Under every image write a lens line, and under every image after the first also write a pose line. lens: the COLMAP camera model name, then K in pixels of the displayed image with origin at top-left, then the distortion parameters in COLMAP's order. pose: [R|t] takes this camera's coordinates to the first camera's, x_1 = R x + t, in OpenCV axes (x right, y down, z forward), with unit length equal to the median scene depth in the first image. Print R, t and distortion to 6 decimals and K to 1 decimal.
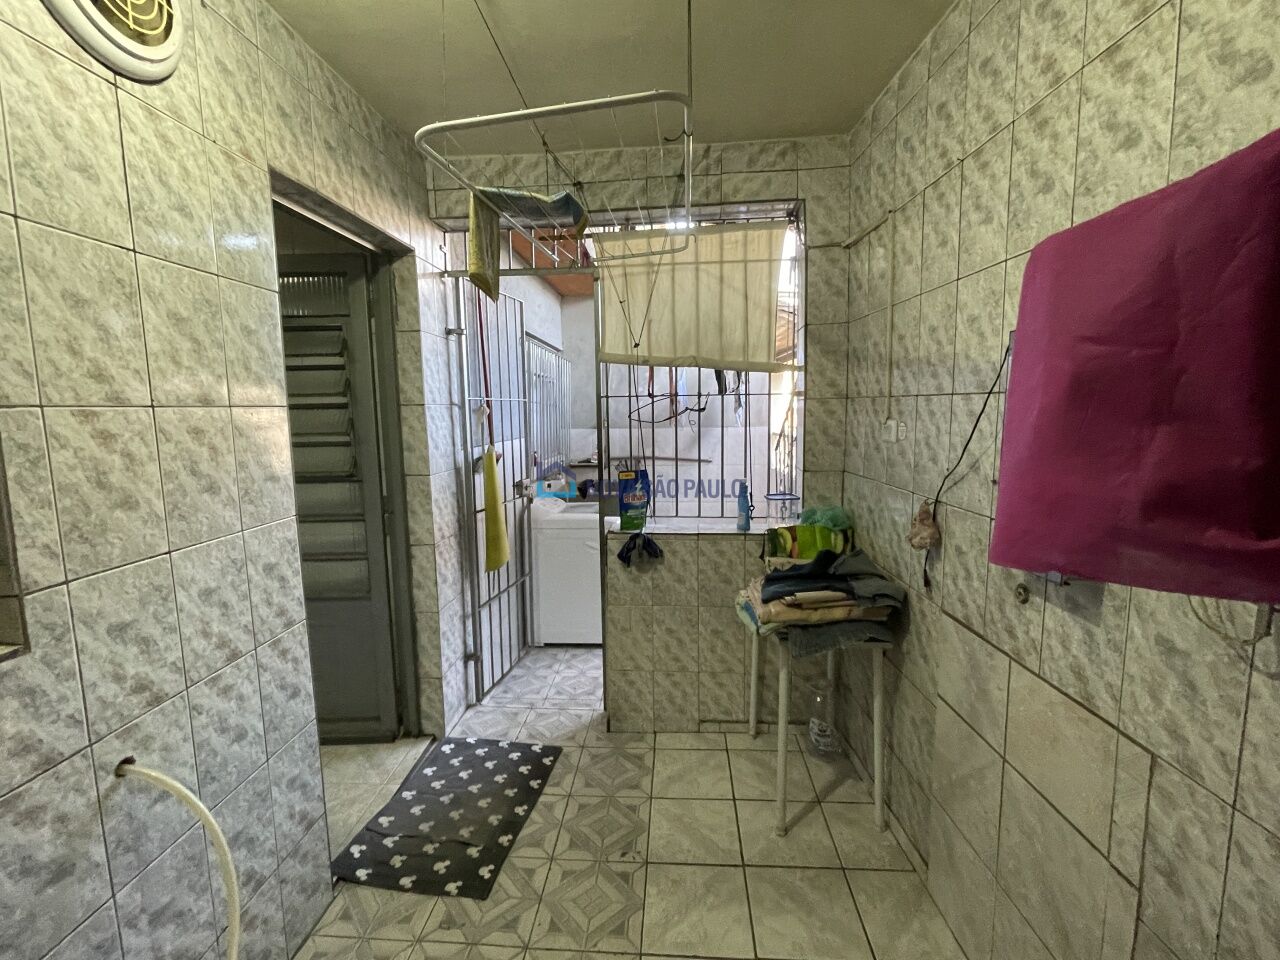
lens RADIAL K [[565.0, 0, 639.7], [0, 565.0, 478.0], [0, 0, 1]] dist [-0.007855, 0.001987]
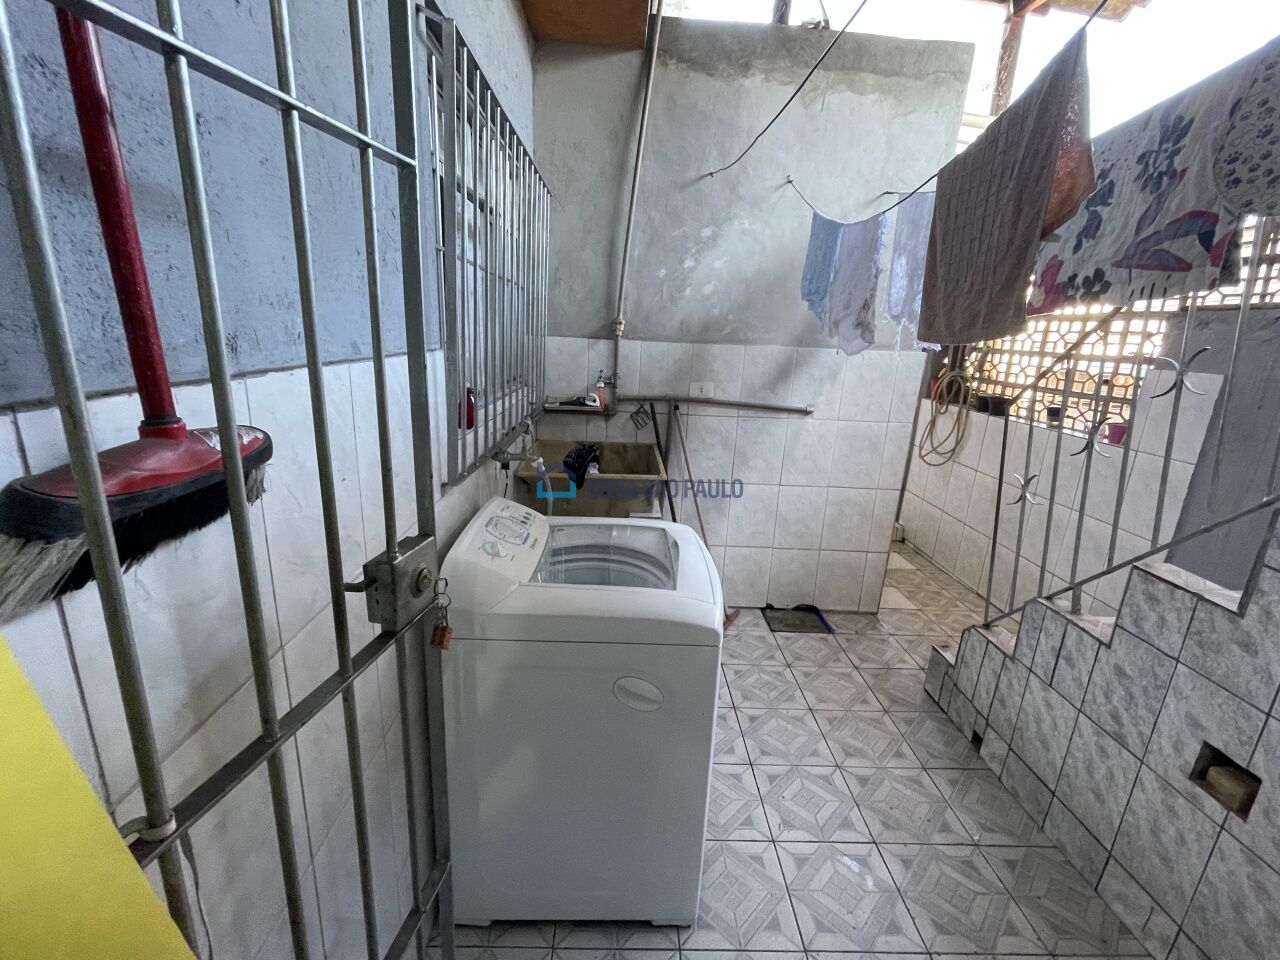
lens RADIAL K [[565.0, 0, 636.4], [0, 565.0, 478.4], [0, 0, 1]] dist [-0.007855, 0.001987]
pose [[0.993965, 0.045125, 0.099983, -0.091185], [-0.059096, 0.988171, 0.141510, -0.037869], [-0.092415, -0.146565, 0.984875, 0.494470]]
